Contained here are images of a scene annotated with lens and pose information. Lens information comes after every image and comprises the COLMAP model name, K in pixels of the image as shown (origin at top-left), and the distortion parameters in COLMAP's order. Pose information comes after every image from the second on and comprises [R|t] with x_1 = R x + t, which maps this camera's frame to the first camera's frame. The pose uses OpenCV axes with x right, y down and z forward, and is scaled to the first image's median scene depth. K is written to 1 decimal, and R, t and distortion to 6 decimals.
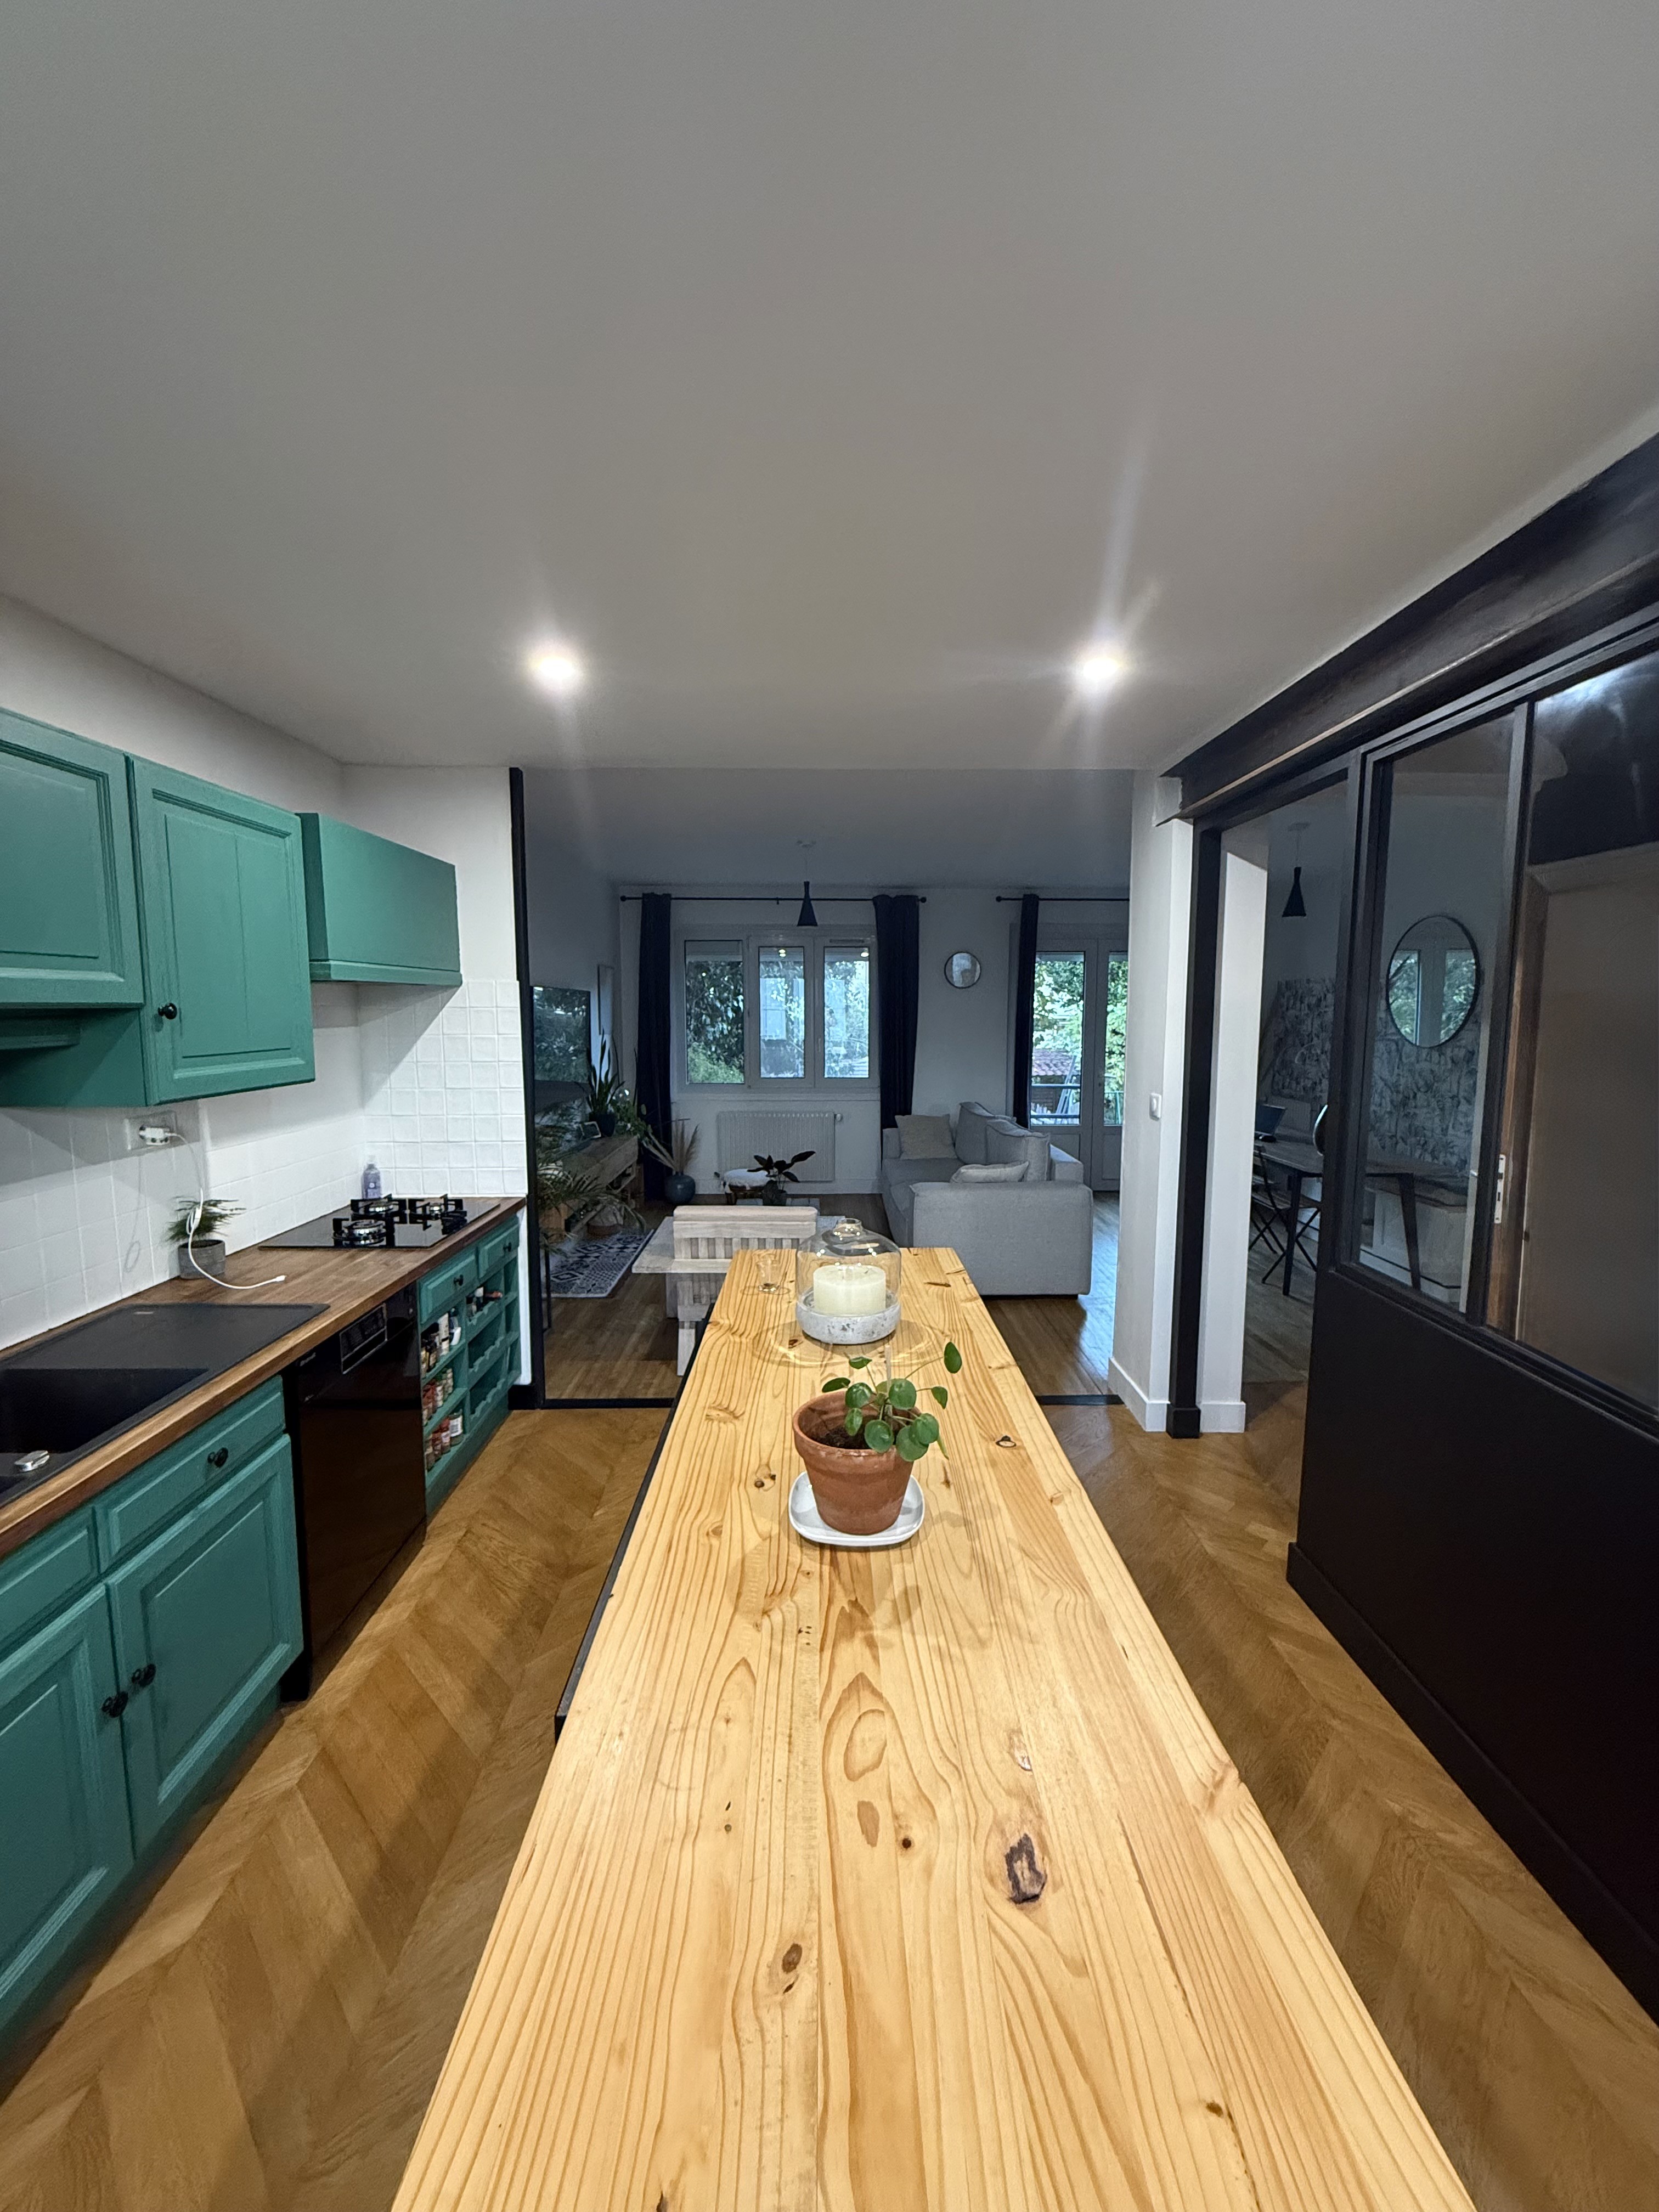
lens RADIAL K [[890.2, 0, 829.5], [0, 890.2, 1106.0], [0, 0, 1]] dist [0.000055, 0.000002]
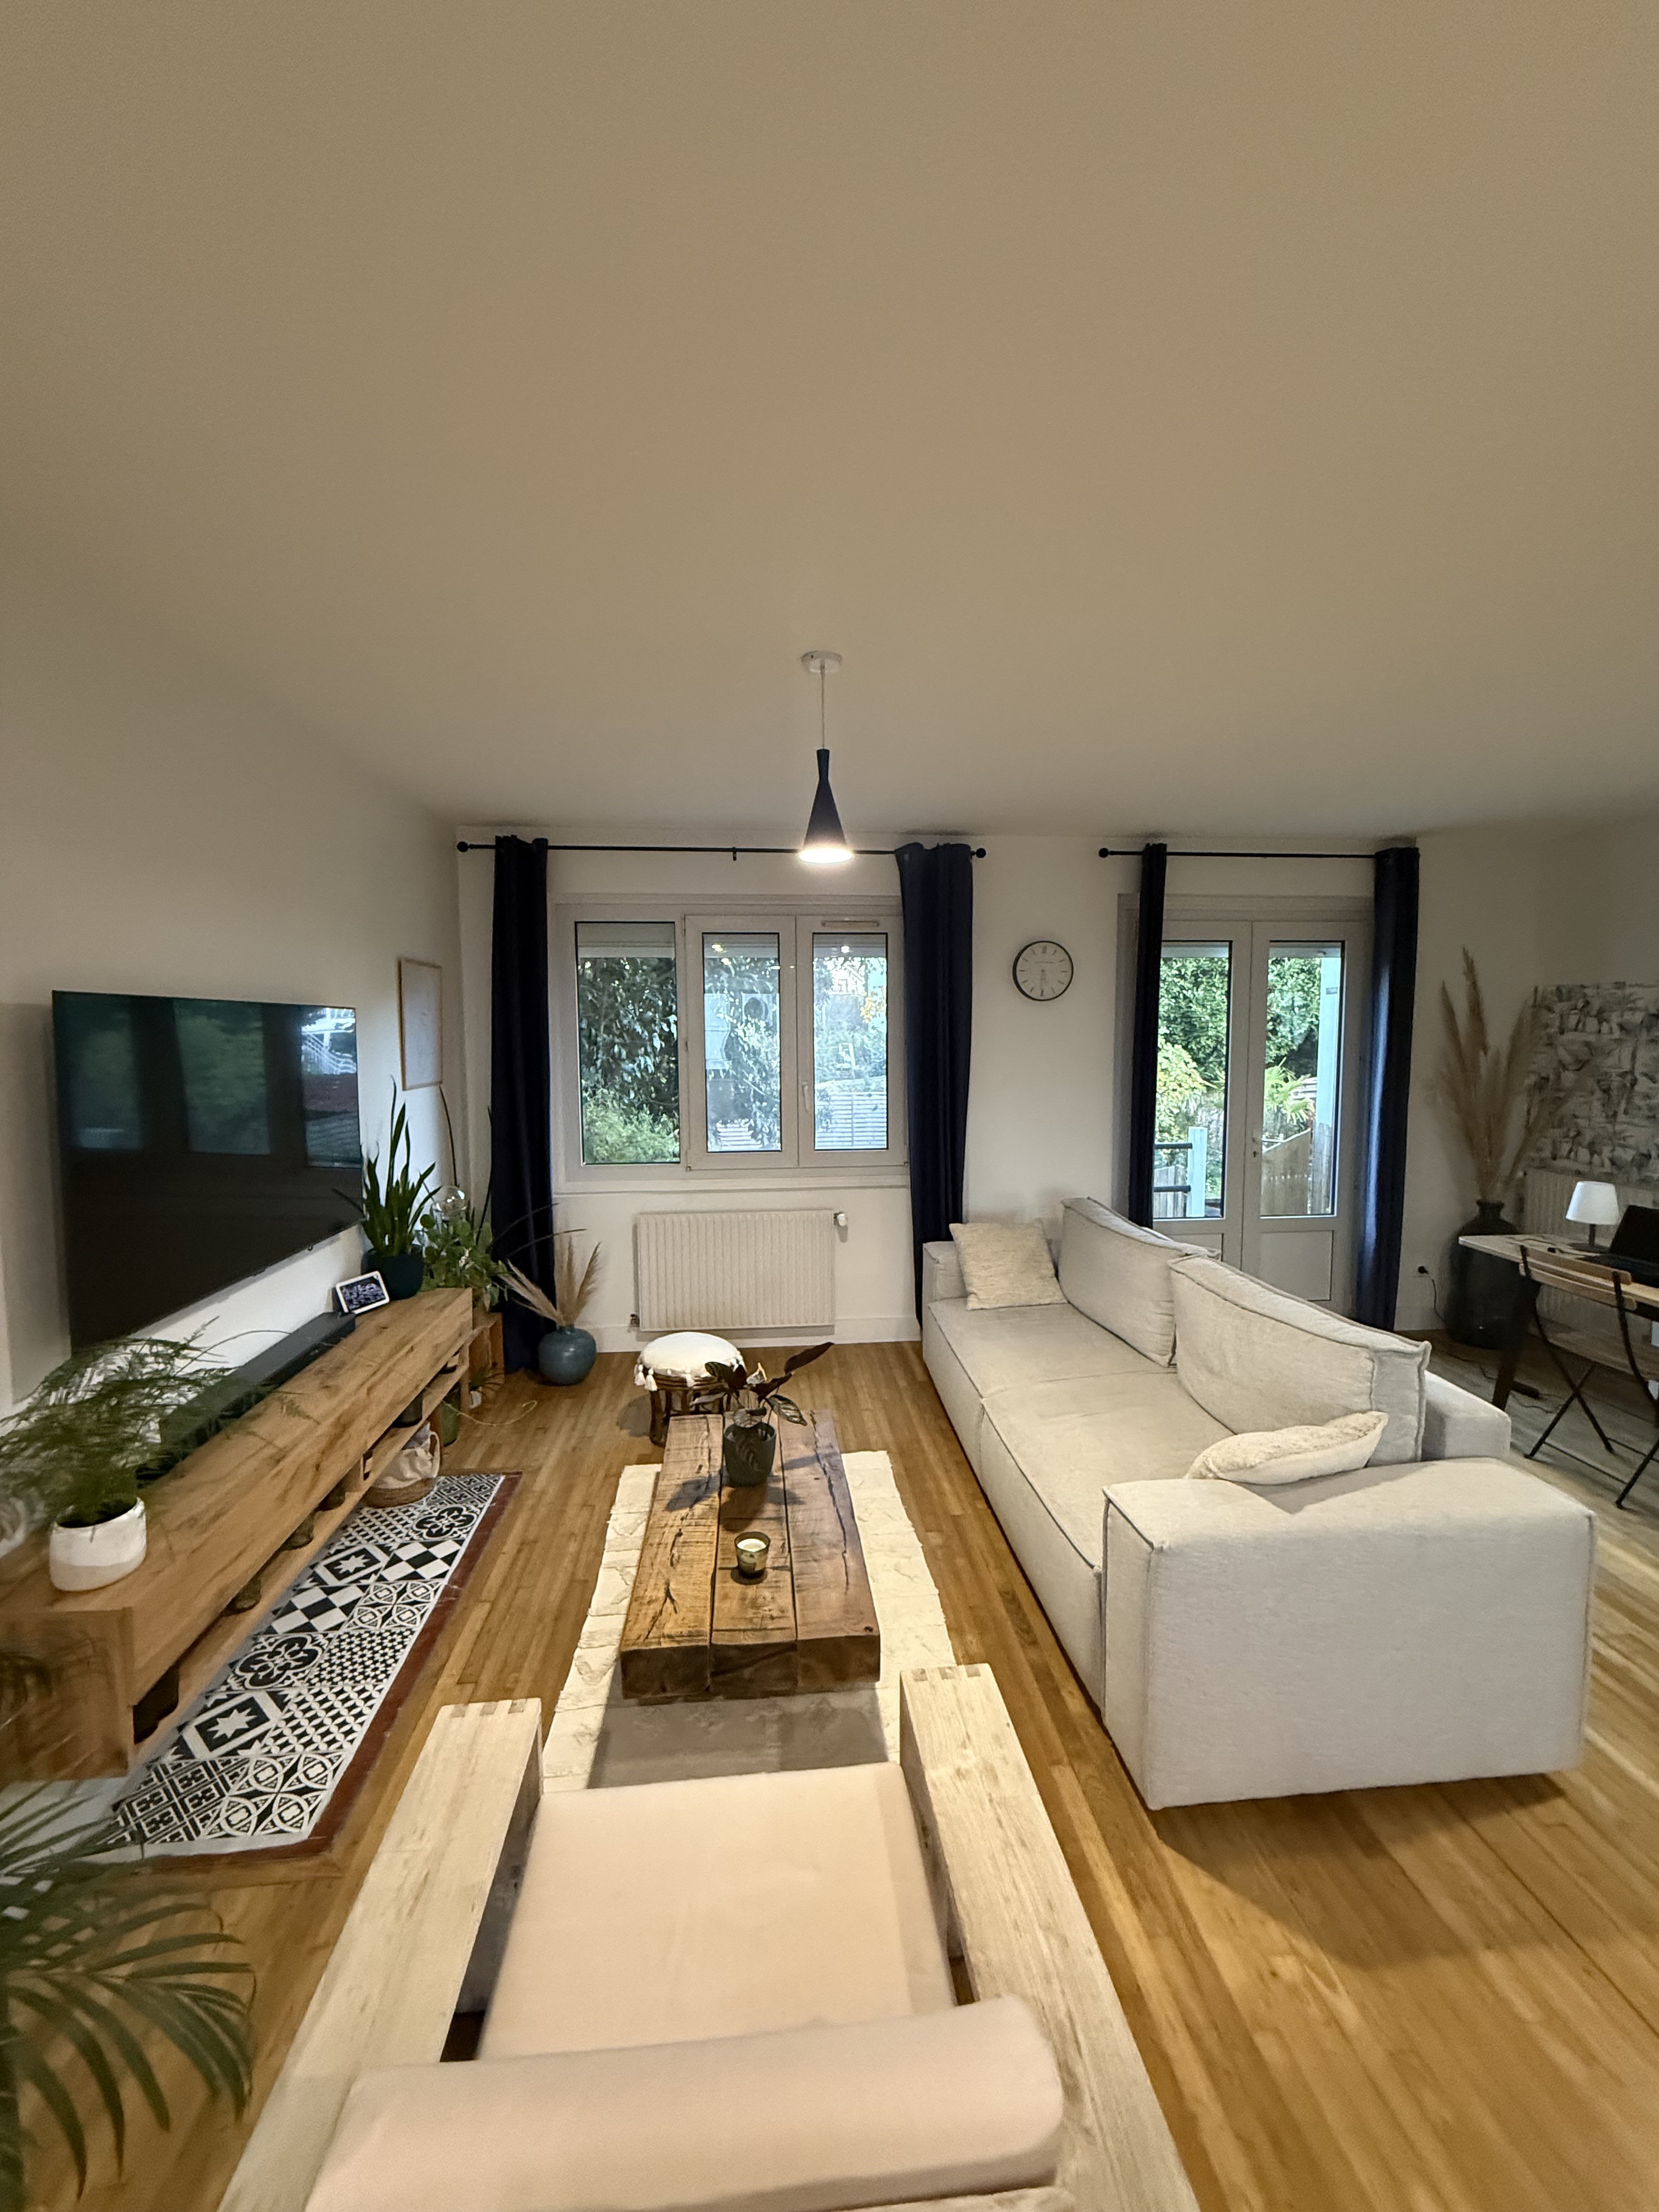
lens RADIAL K [[868.4, 0, 829.5], [0, 868.4, 1106.0], [0, 0, 1]] dist [0.001244, 0.000066]
pose [[0.996923, -0.013908, 0.077140, -0.041838], [0.015418, 0.999700, -0.019010, -0.051662], [-0.076852, 0.020141, 0.996839, 0.423475]]
